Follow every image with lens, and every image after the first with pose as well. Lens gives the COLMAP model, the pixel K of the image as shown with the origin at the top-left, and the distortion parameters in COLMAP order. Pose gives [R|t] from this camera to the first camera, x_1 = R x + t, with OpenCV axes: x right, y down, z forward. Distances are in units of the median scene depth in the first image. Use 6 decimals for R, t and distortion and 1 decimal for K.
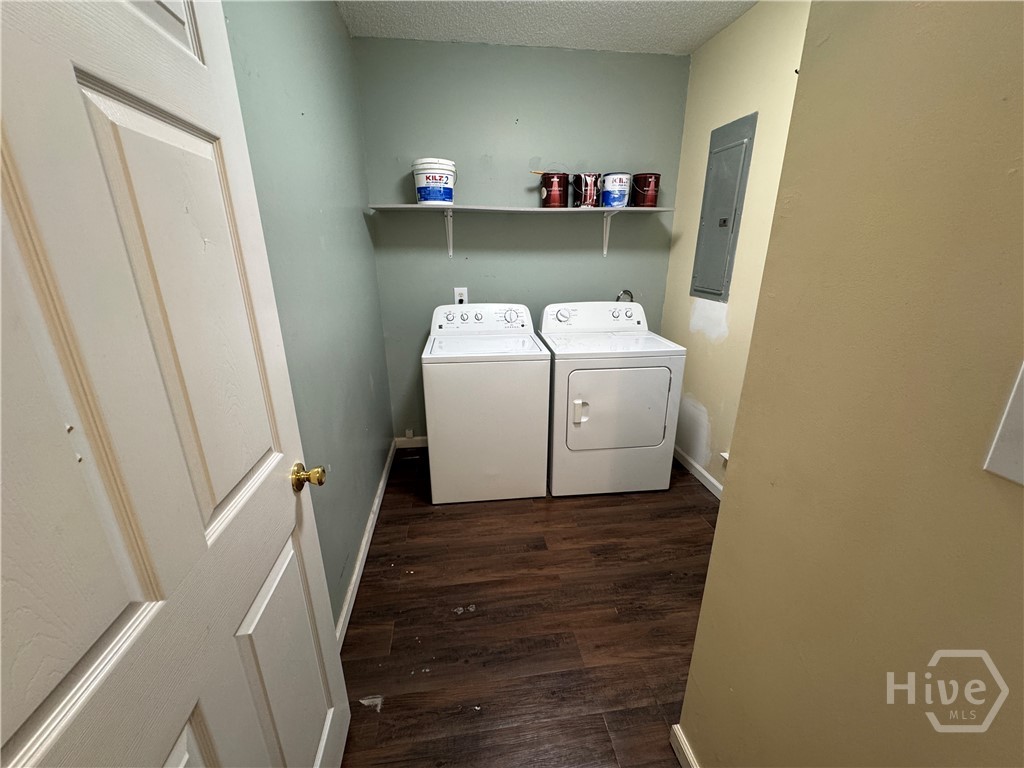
lens RADIAL K [[413.6, 0, 517.8], [0, 413.6, 385.3], [0, 0, 1]] dist [0.003949, 0.000631]
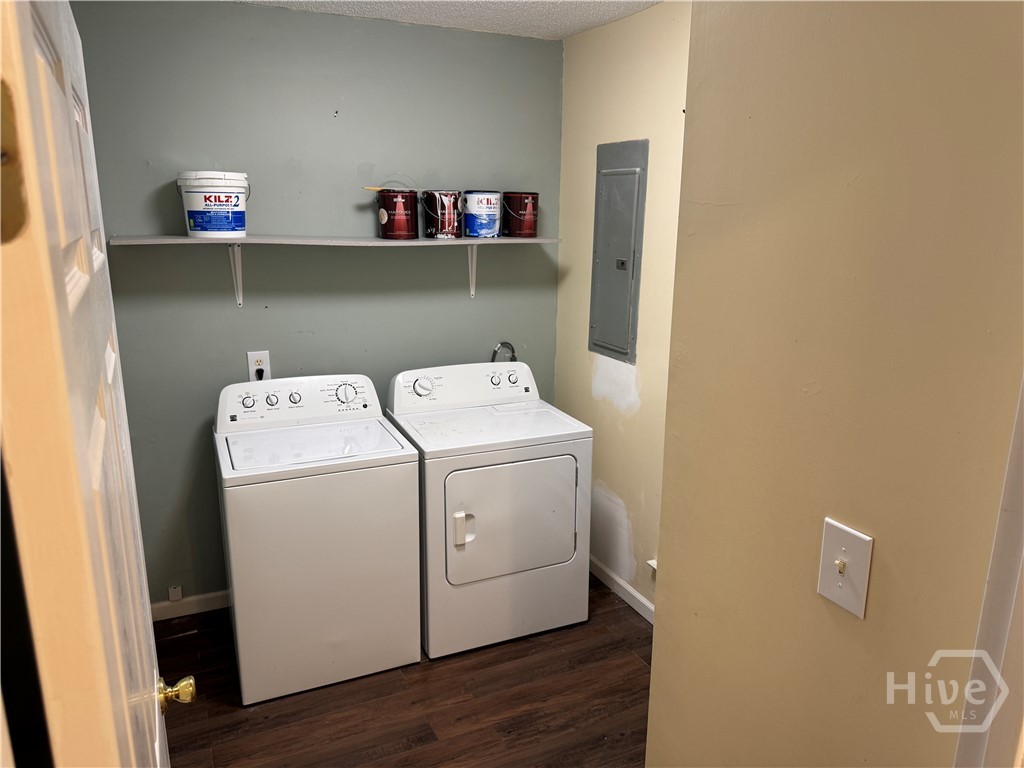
lens RADIAL K [[739.1, 0, 517.9], [0, 739.1, 379.0], [0, 0, 1]] dist [0.066982, -0.048272]
pose [[0.952215, -0.059913, 0.299493, -0.119663], [0.084253, 0.994051, -0.069016, -0.091660], [-0.293577, 0.090952, 0.951599, -0.249160]]
